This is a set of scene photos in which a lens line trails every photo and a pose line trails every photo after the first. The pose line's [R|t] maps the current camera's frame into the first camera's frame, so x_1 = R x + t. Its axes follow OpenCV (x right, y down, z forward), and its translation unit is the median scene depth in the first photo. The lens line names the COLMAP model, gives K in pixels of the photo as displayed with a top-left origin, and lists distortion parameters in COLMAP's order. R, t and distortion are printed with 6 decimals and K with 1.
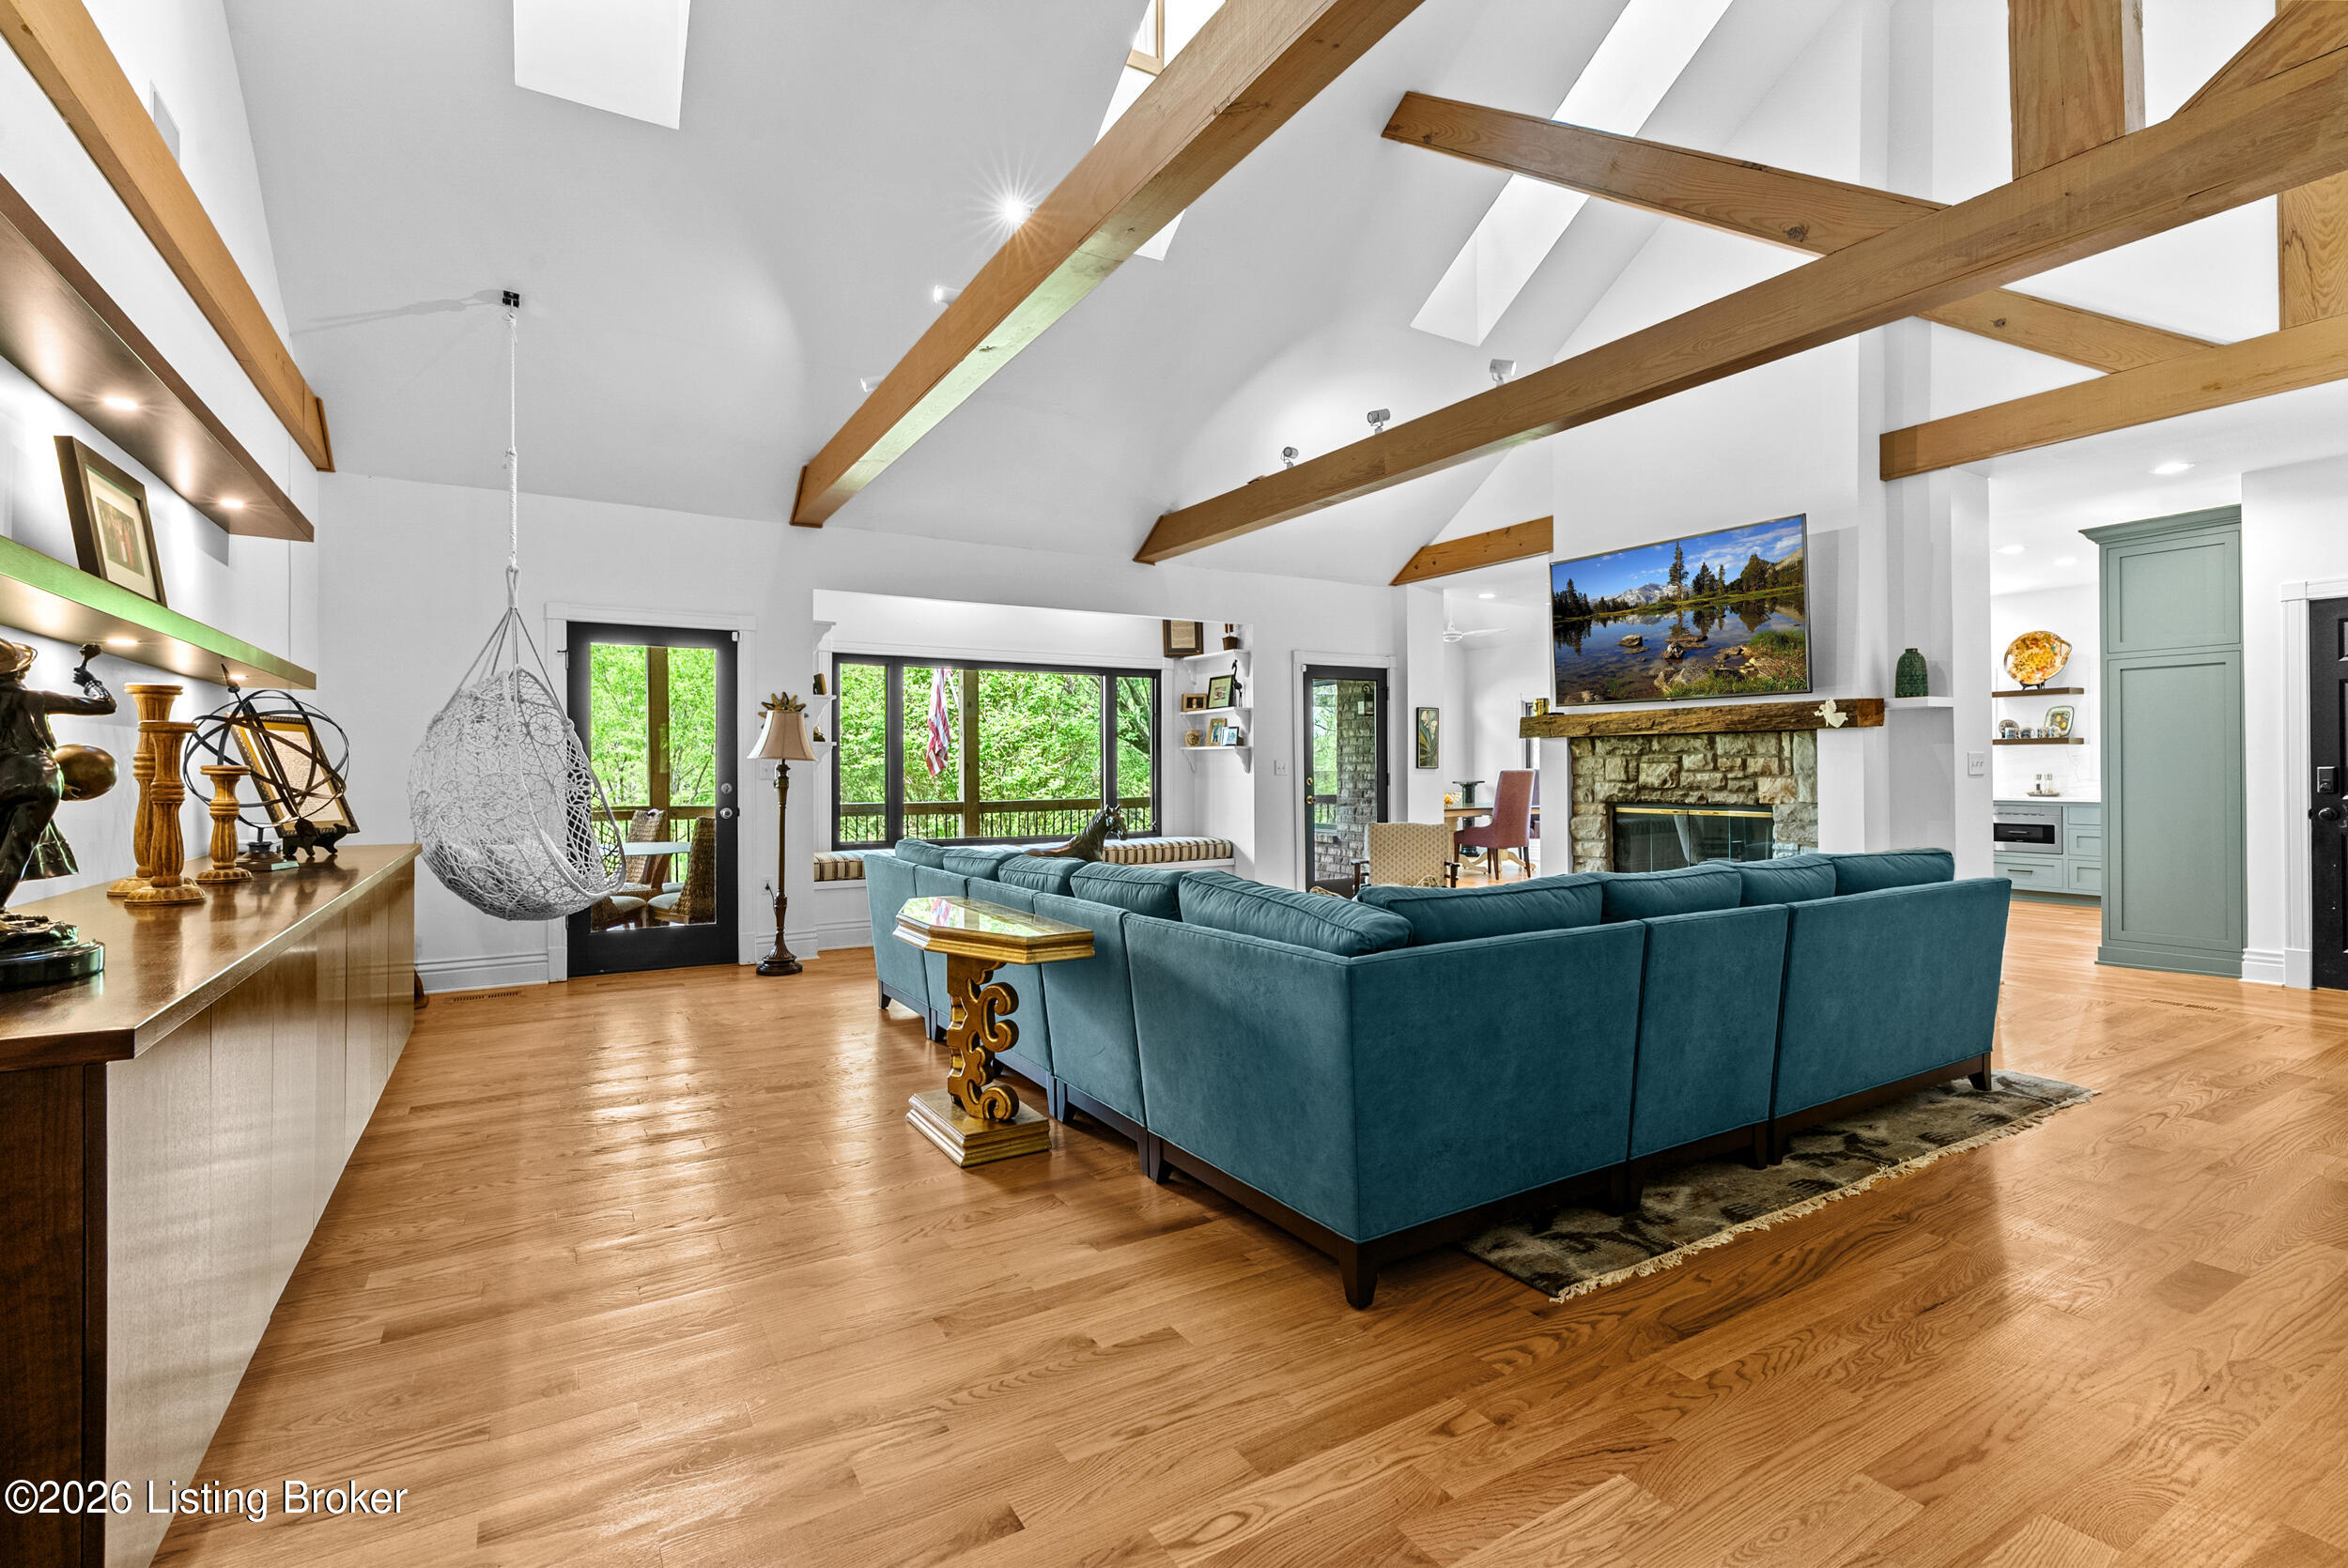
lens RADIAL K [[1067.7, 0, 1166.6], [0, 1067.7, 765.4], [0, 0, 1]] dist [-0.006515, 0.003010]
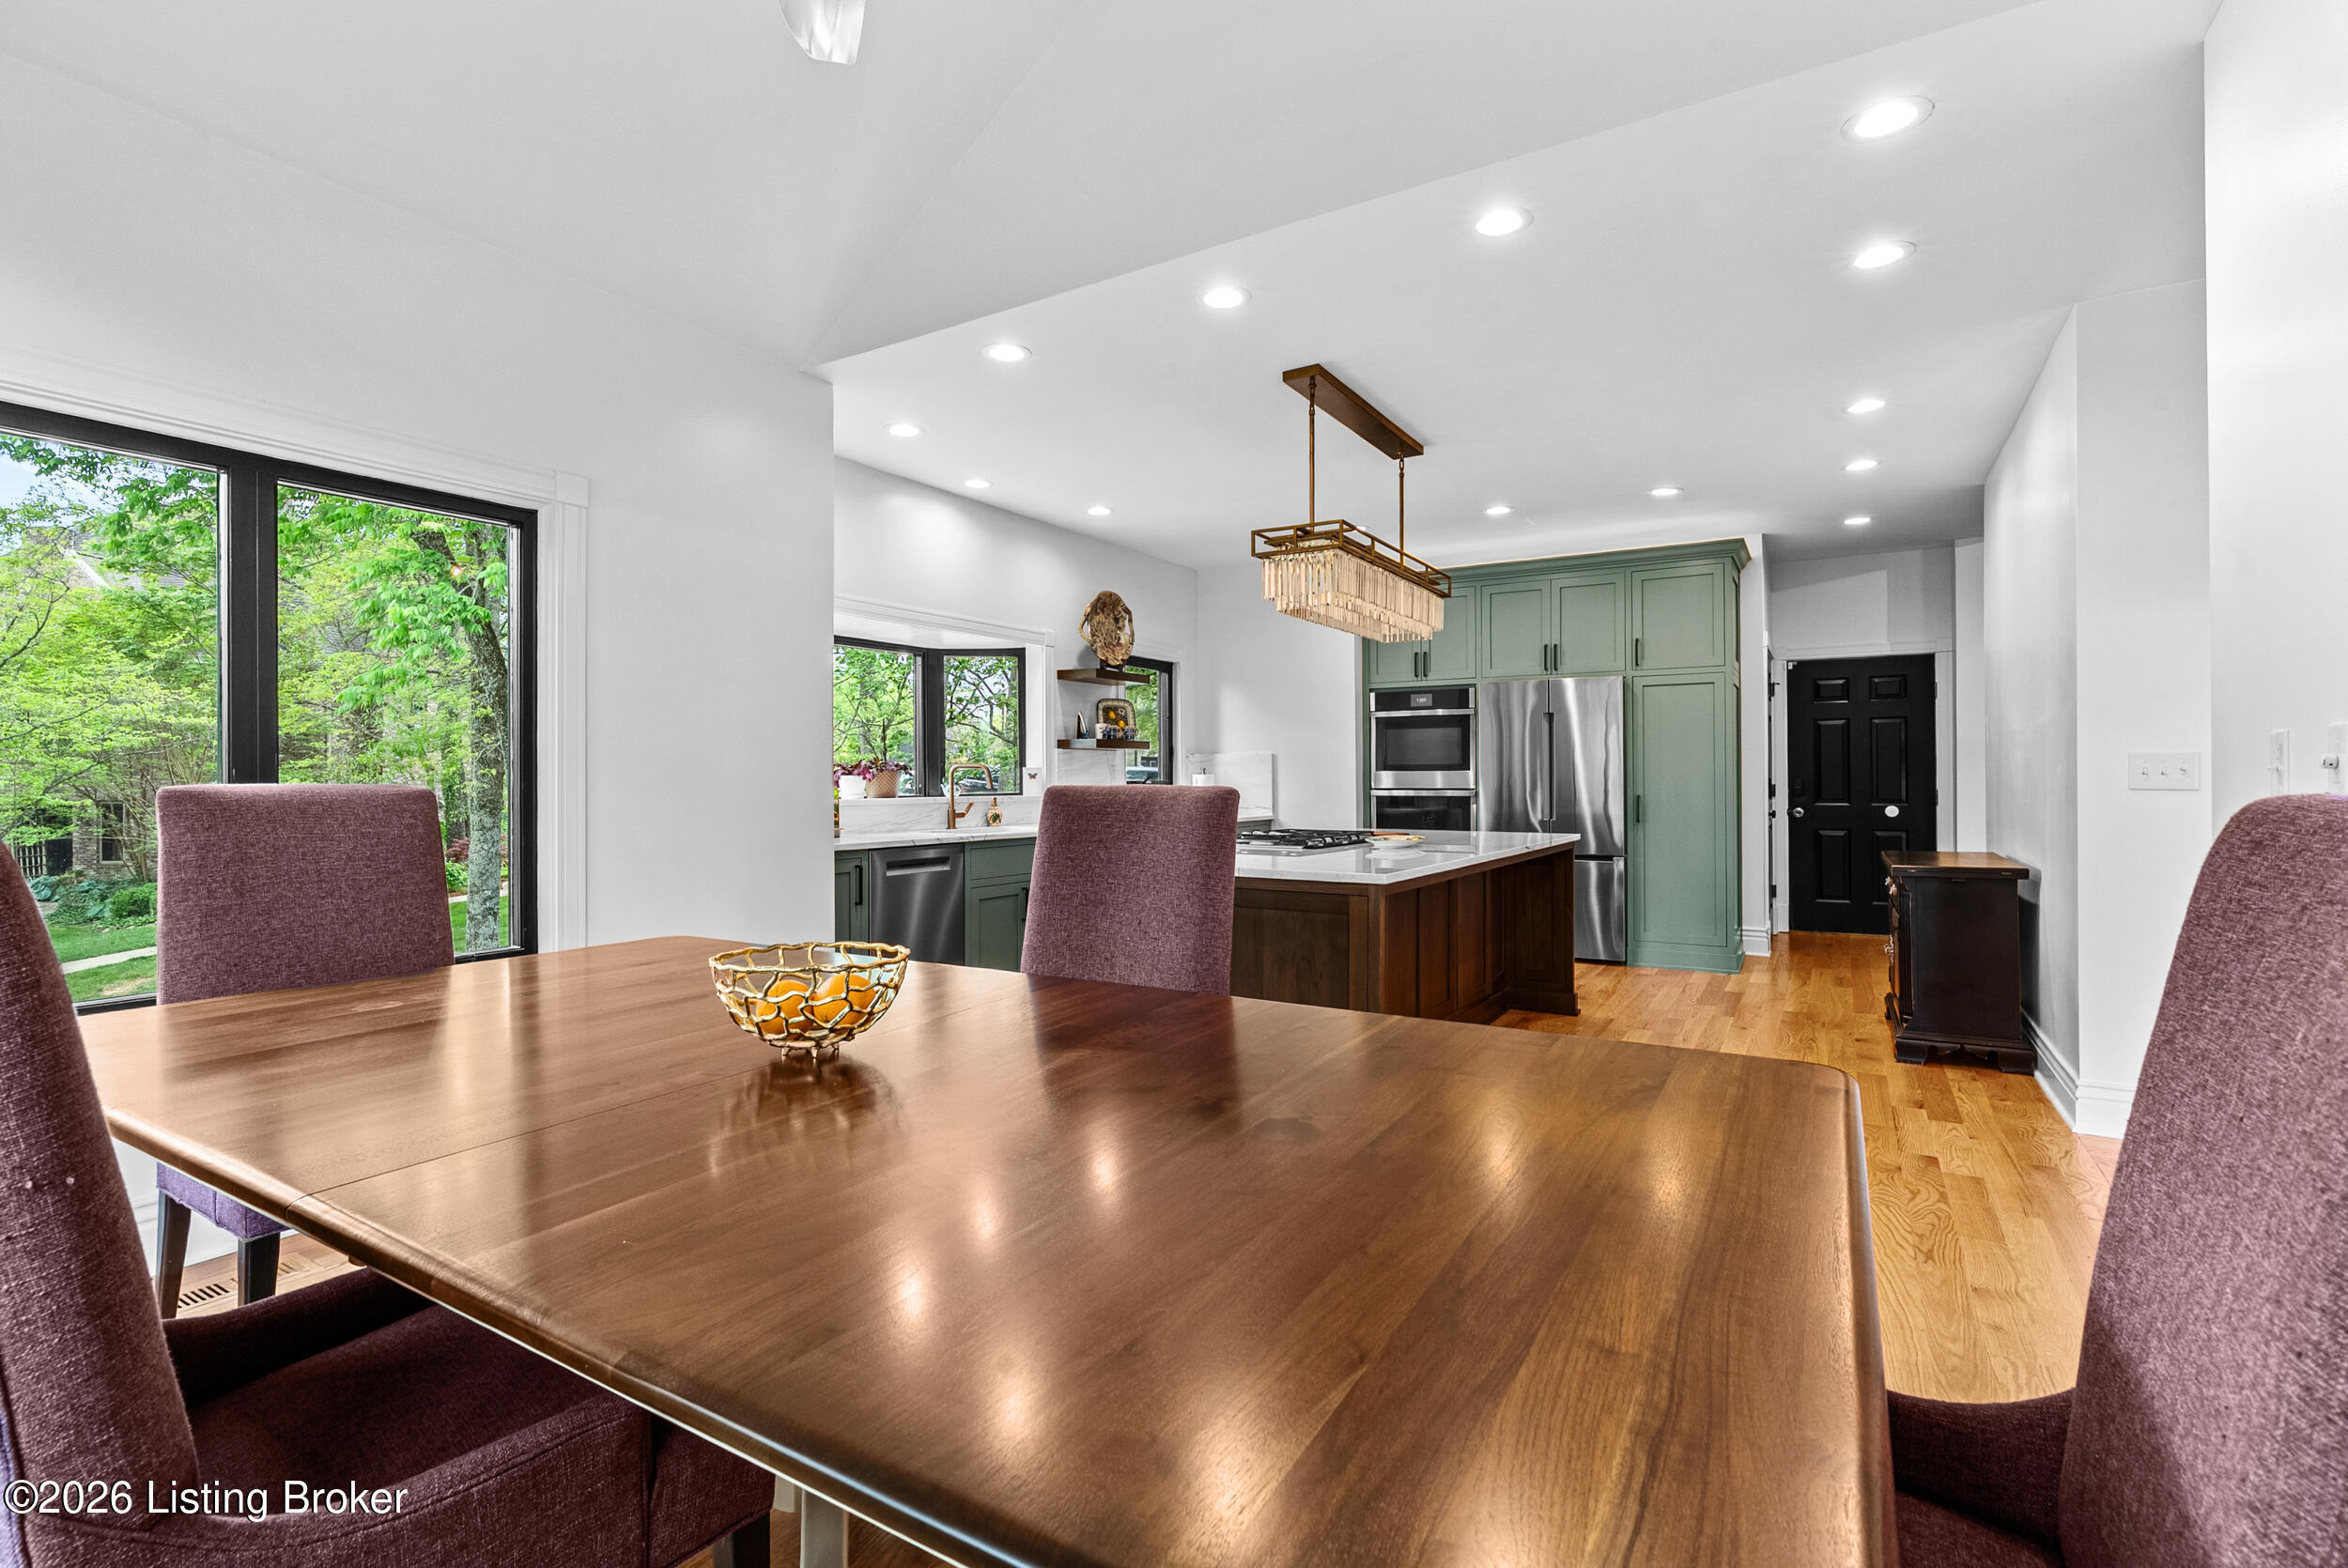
lens RADIAL K [[1067.7, 0, 1191.9], [0, 1067.7, 763.2], [0, 0, 1]] dist [-0.006515, 0.003010]
pose [[-0.473364, 0.018471, 0.880673, 0.223162], [0.002804, 0.999807, -0.019462, 0.006035], [-0.880863, -0.006743, -0.473324, 1.847648]]
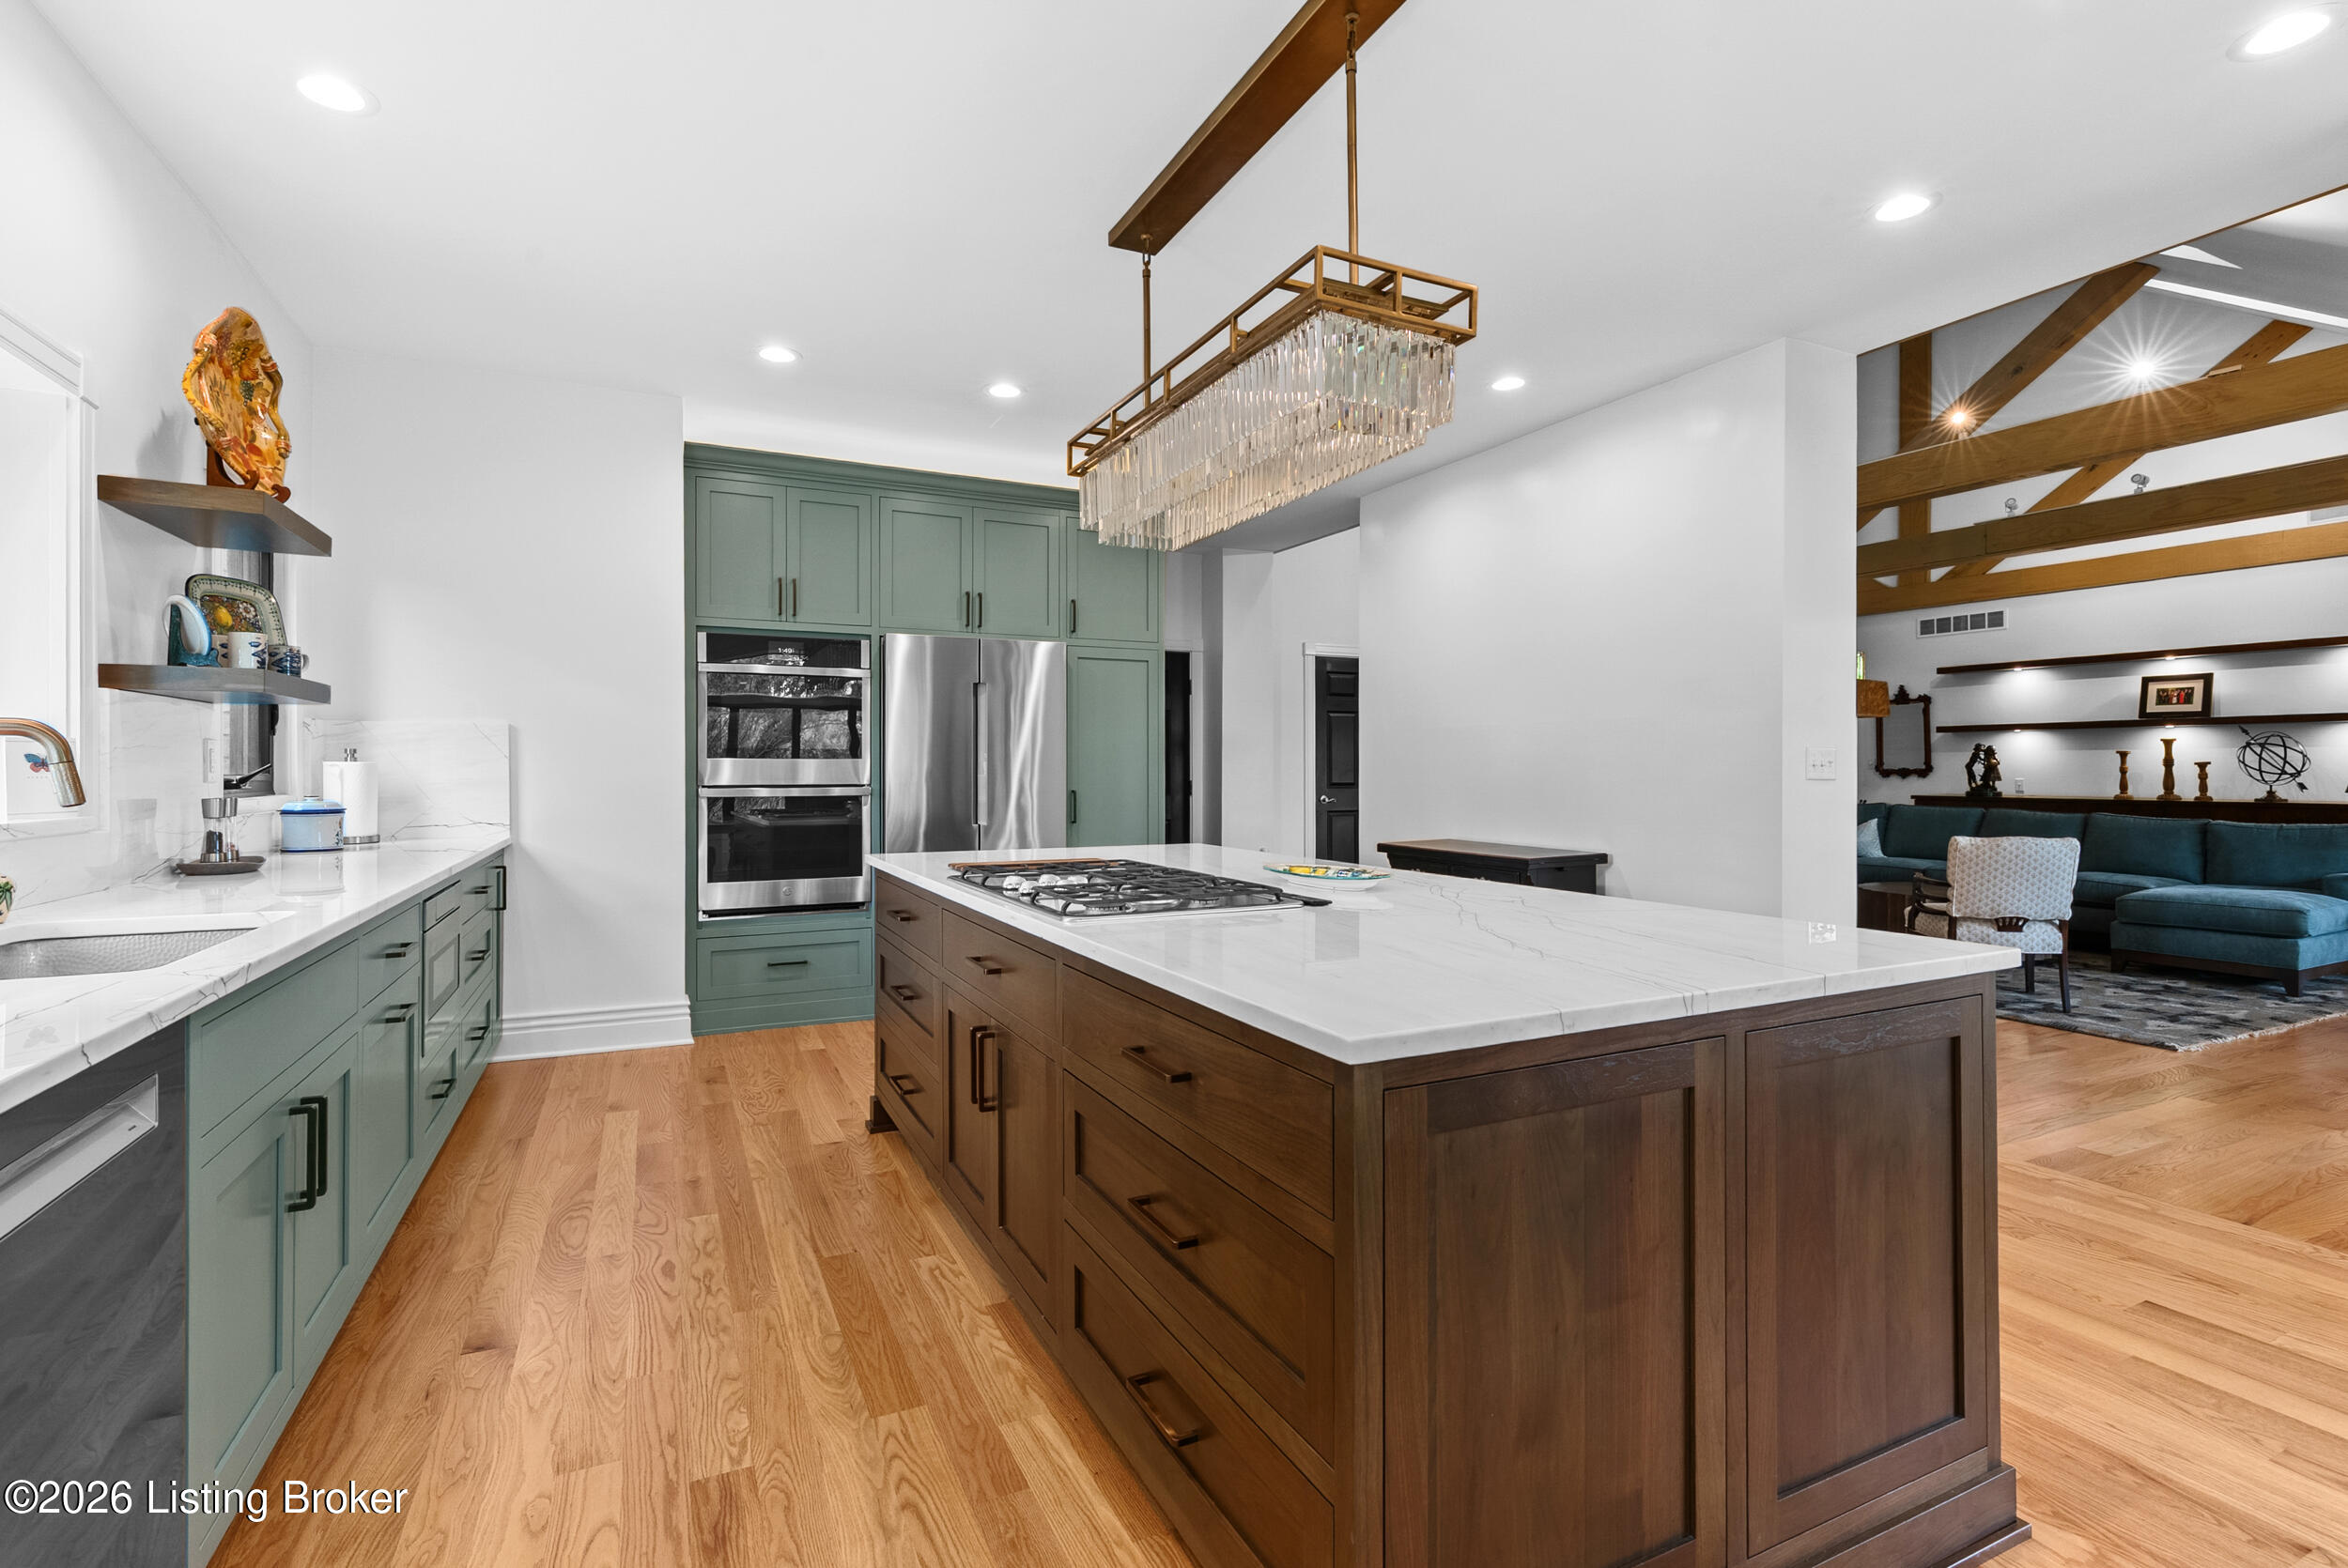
lens RADIAL K [[1067.7, 0, 1169.9], [0, 1067.7, 760.2], [0, 0, 1]] dist [-0.006515, 0.003010]
pose [[-0.996566, 0.006401, 0.082560, 0.768398], [0.005703, 0.999946, -0.008694, 0.002286], [-0.082611, -0.008193, -0.996548, 1.818197]]
